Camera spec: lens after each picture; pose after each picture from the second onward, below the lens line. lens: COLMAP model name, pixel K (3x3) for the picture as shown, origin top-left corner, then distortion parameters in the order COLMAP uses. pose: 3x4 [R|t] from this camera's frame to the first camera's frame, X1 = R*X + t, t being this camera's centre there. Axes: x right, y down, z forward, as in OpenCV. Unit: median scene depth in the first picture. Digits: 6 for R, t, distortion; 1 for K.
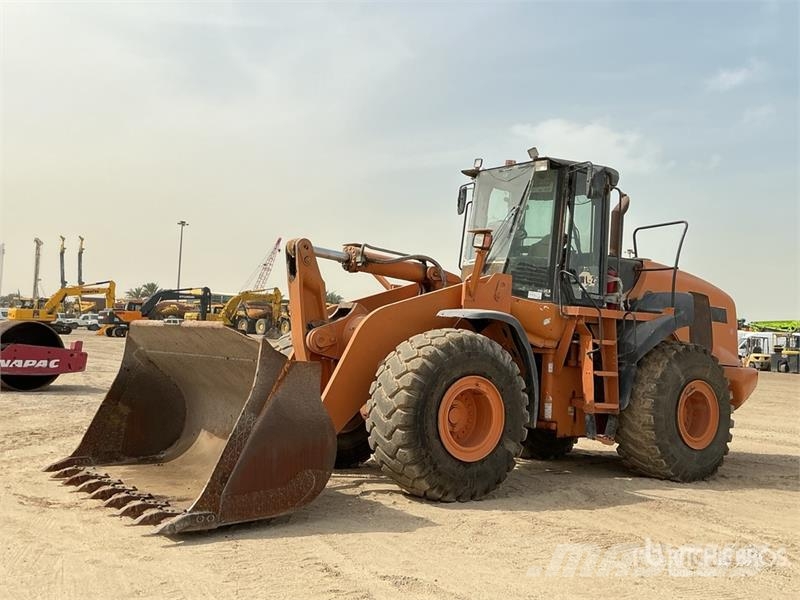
lens RADIAL K [[676.4, 0, 397.1], [0, 676.4, 303.0], [0, 0, 1]] dist [0.084592, -0.149986]
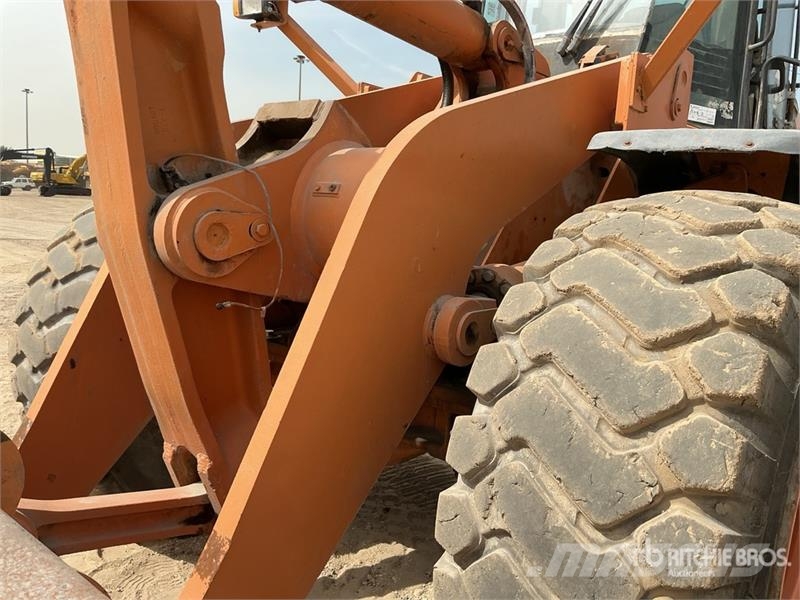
lens RADIAL K [[676.4, 0, 397.1], [0, 676.4, 303.0], [0, 0, 1]] dist [0.084592, -0.149986]
pose [[0.977741, -0.025504, 0.208259, -0.093853], [-0.016417, 0.980242, 0.197118, 0.027222], [-0.209171, -0.196150, 0.958005, 0.692774]]
